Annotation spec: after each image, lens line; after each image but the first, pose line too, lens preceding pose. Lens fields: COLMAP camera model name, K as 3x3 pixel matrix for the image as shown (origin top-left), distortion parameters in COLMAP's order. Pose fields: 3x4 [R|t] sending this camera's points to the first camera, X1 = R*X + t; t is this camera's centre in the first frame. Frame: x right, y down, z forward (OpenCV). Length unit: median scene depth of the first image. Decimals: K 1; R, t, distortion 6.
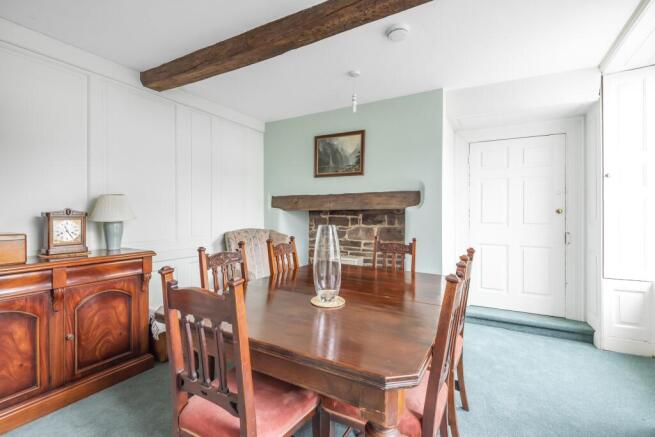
lens RADIAL K [[295.9, 0, 327.9], [0, 295.9, 213.7], [0, 0, 1]] dist [0.000248, -0.000463]
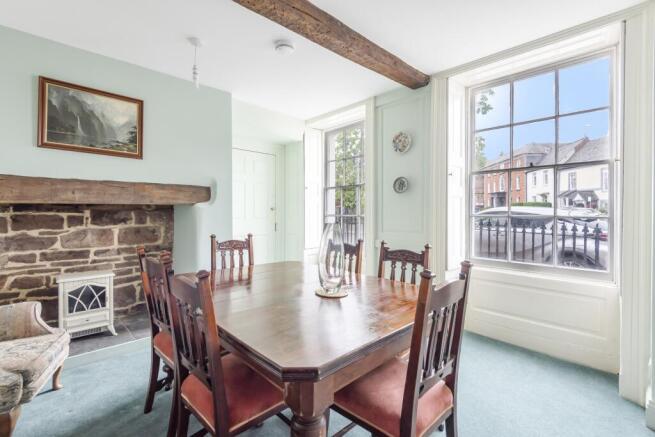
lens RADIAL K [[295.9, 0, 327.9], [0, 295.9, 213.7], [0, 0, 1]] dist [0.000248, -0.000463]
pose [[0.272732, -0.007811, 0.962058, -0.447355], [-0.002075, 0.999960, 0.008707, 0.002314], [-0.962088, -0.004371, 0.272705, 0.300329]]
